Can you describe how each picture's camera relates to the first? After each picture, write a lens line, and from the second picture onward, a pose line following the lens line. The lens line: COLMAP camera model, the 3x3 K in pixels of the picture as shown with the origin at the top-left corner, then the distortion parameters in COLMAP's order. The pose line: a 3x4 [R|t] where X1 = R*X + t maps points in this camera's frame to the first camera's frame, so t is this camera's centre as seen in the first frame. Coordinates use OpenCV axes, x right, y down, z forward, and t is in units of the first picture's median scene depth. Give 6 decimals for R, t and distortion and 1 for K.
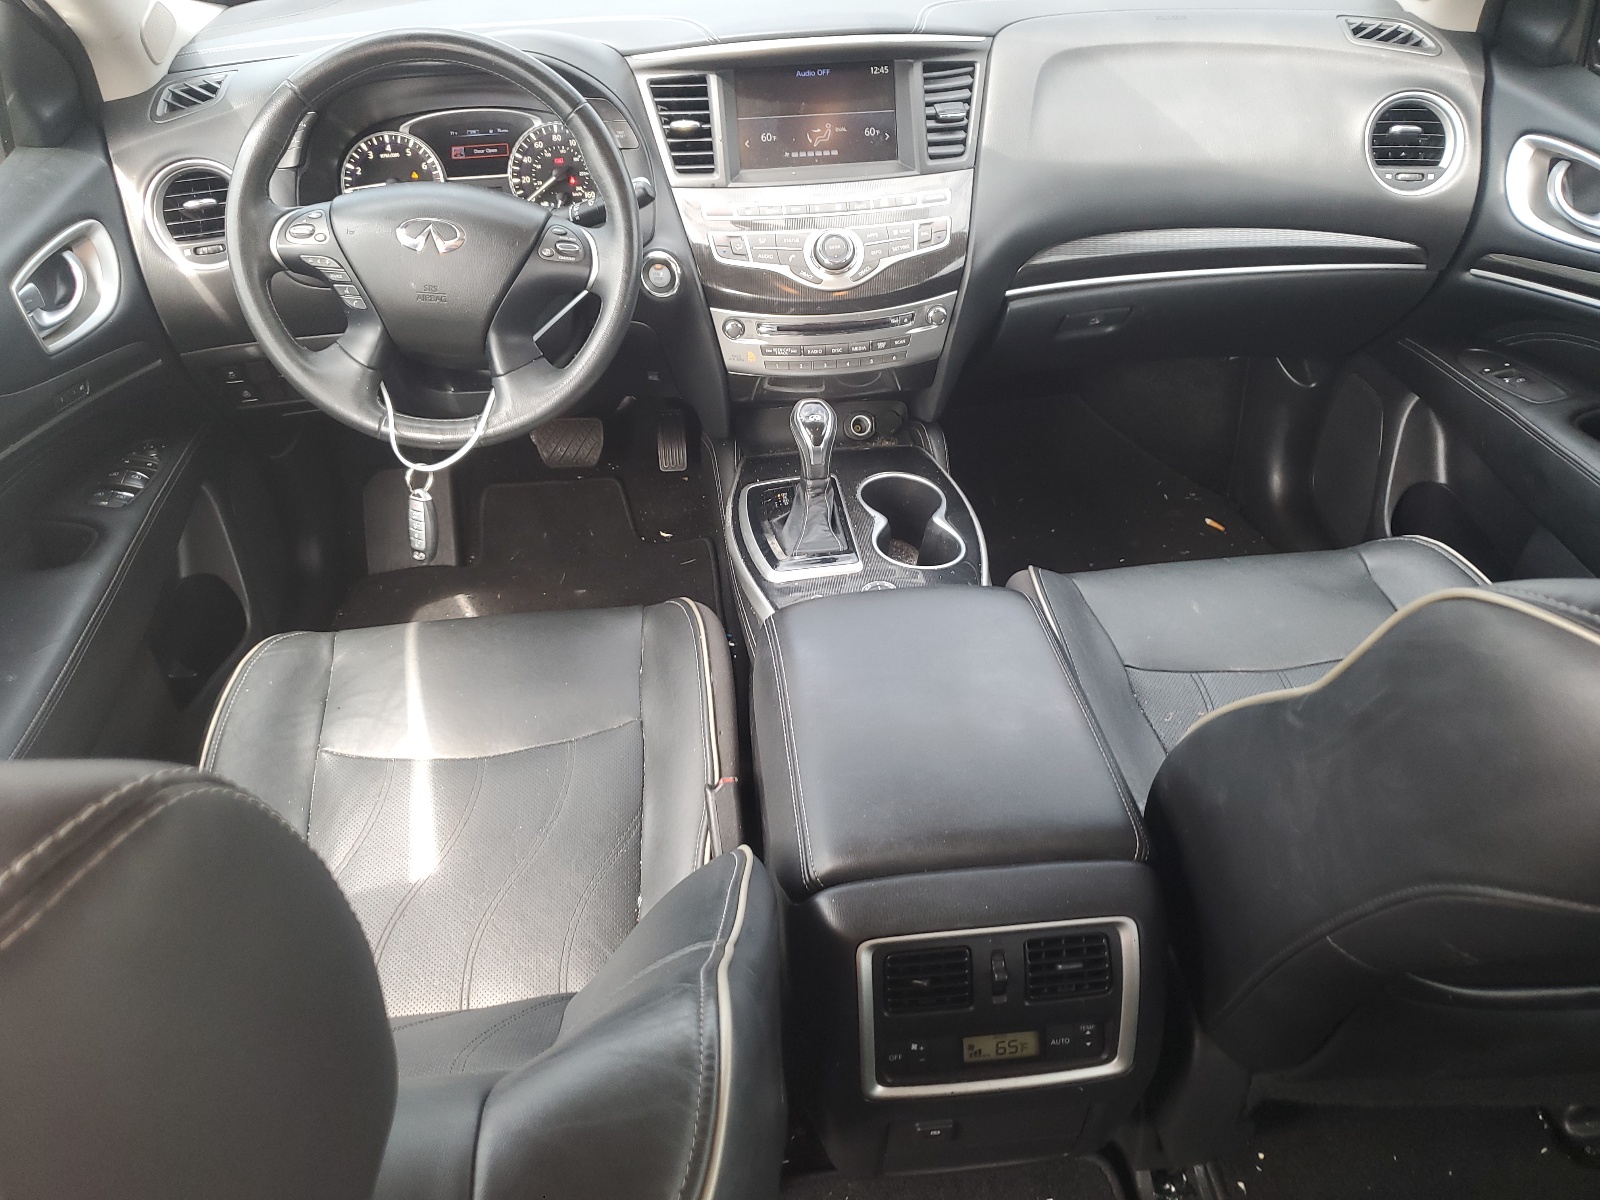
lens RADIAL K [[1228.1, 0, 800.4], [0, 1228.1, 597.5], [0, 0, 1]] dist [-0.005372, 0.001167]
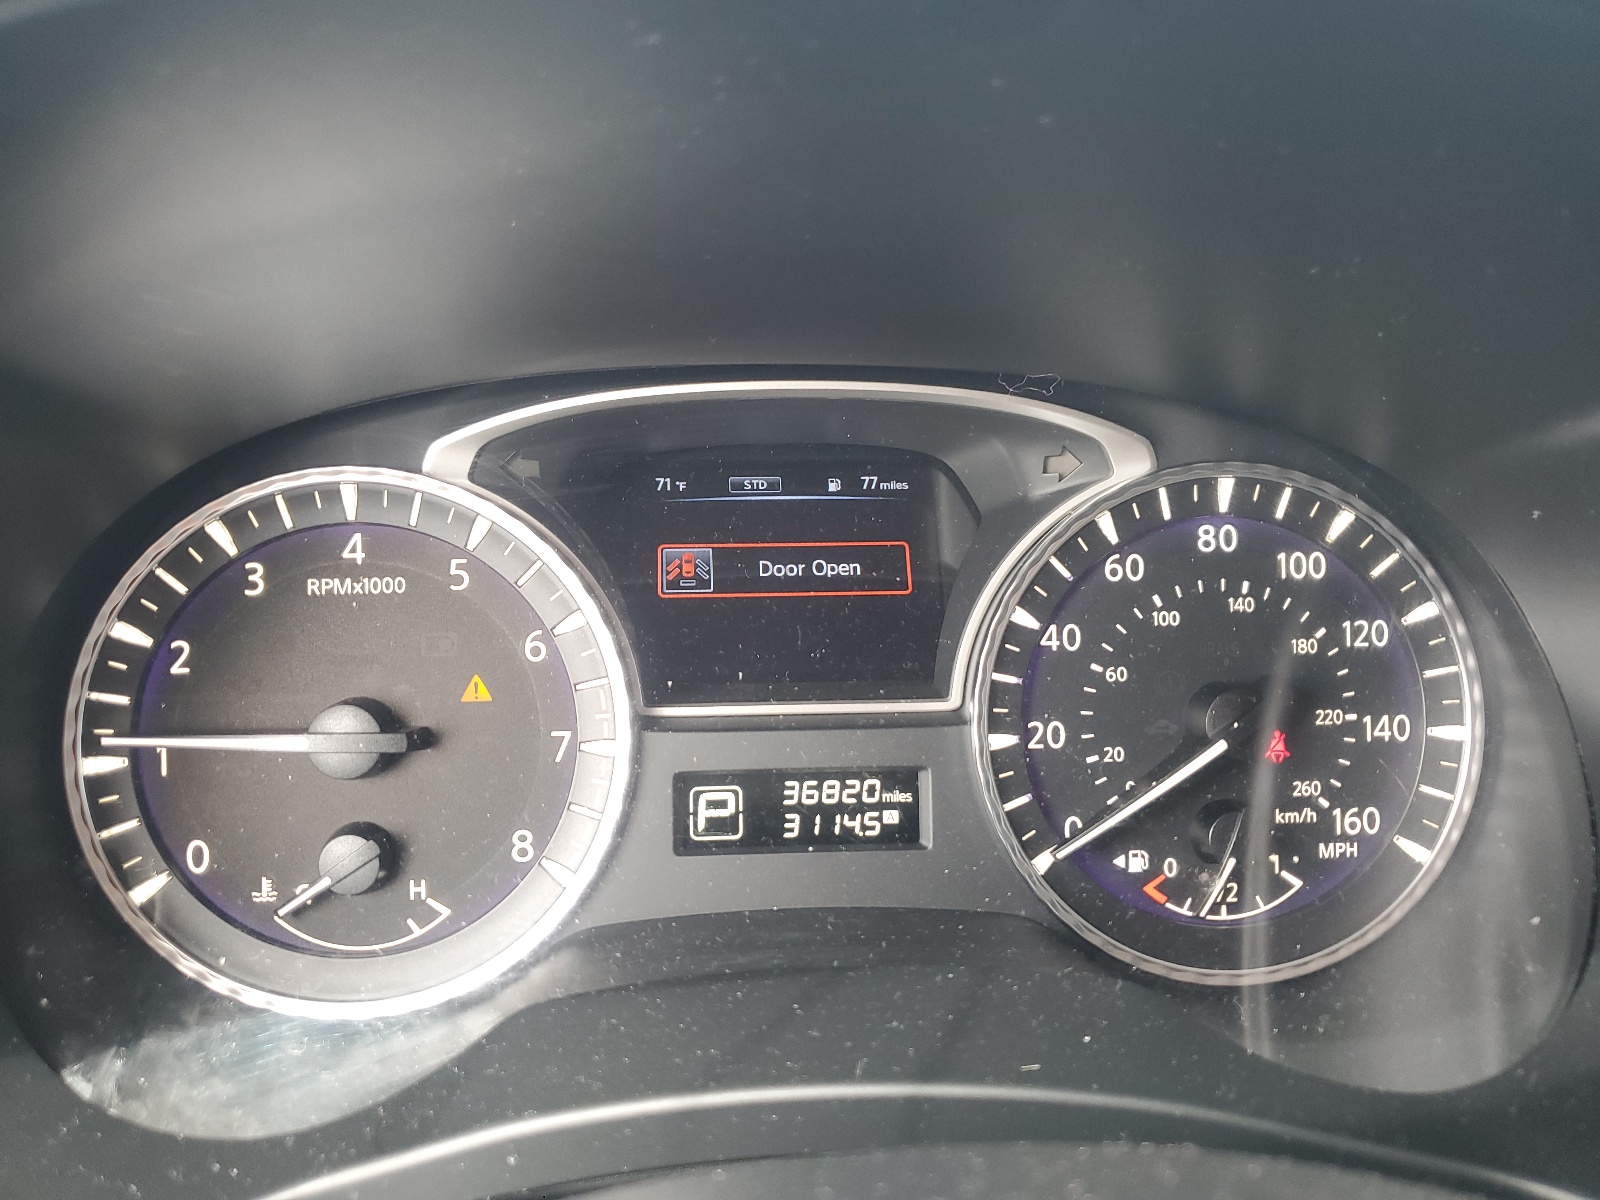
lens RADIAL K [[1228.1, 0, 799.2], [0, 1228.1, 602.5], [0, 0, 1]] dist [-0.005372, 0.001167]
pose [[0.998294, 0.051103, -0.028250, -0.259265], [-0.056587, 0.966035, -0.252140, -0.311605], [0.014406, 0.253308, 0.967278, 0.812380]]
